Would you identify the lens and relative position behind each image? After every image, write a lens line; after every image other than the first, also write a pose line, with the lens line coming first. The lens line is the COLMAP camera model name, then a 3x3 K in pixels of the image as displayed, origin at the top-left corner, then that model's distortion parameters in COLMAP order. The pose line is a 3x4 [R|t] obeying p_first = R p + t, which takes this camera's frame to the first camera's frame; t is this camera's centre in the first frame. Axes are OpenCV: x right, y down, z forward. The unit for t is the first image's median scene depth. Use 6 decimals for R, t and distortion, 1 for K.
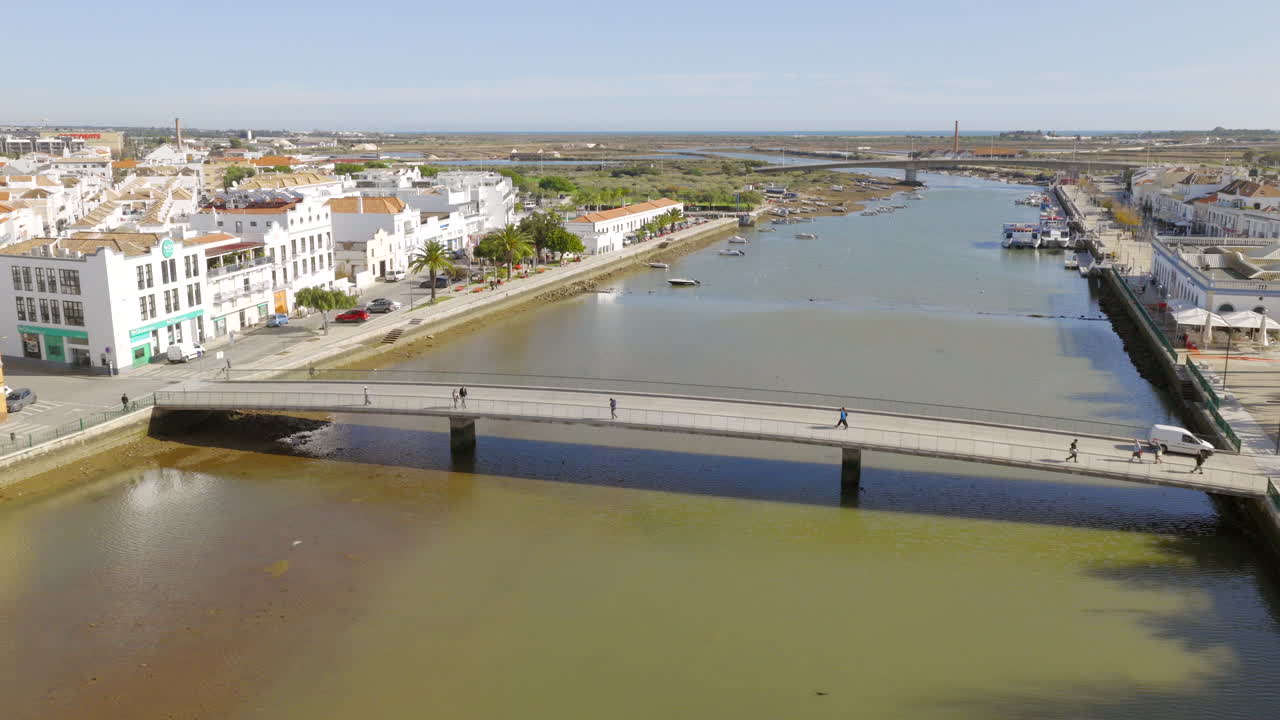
lens RADIAL K [[1093.6, 0, 638.2], [0, 1093.6, 363.0], [0, 0, 1]] dist [-0.012509, 0.040942]
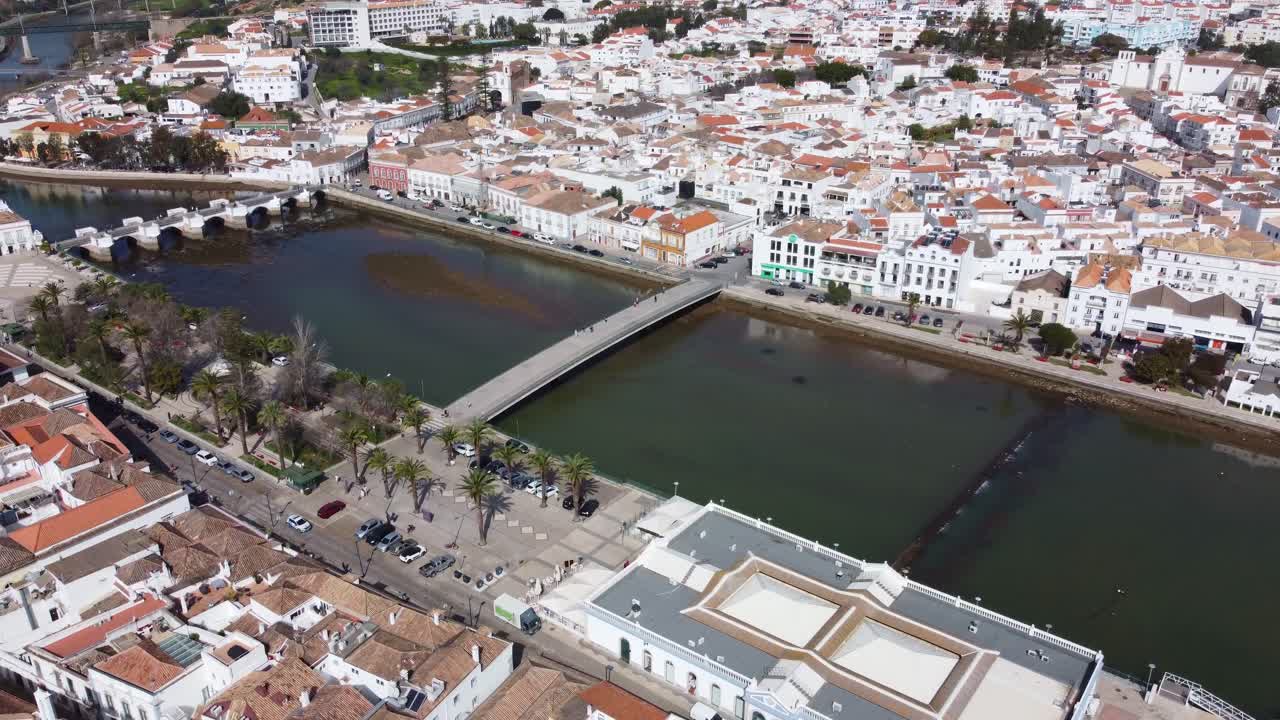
lens RADIAL K [[1021.3, 0, 640.3], [0, 1021.3, 368.9], [0, 0, 1]] dist [-0.002929, -0.000953]
pose [[-0.317200, 0.392434, -0.863354, 0.892316], [-0.201517, 0.861685, 0.465714, -0.438630], [0.926701, 0.321705, -0.194245, 0.657236]]
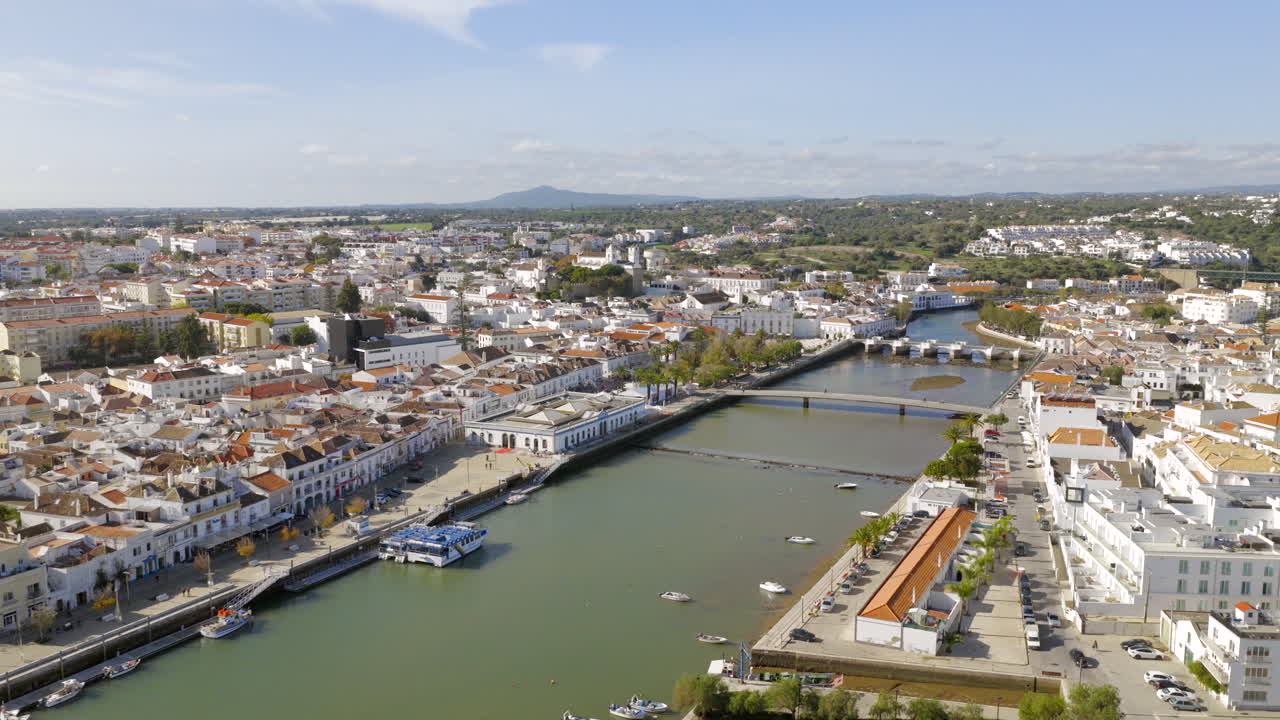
lens RADIAL K [[1093.6, 0, 615.7], [0, 1093.6, 368.7], [0, 0, 1]] dist [-0.012509, 0.040942]
pose [[-0.987861, -0.022459, 0.153709, 0.111069], [0.032986, 0.936599, 0.348847, -0.641182], [-0.151798, 0.349682, -0.924489, 2.053792]]
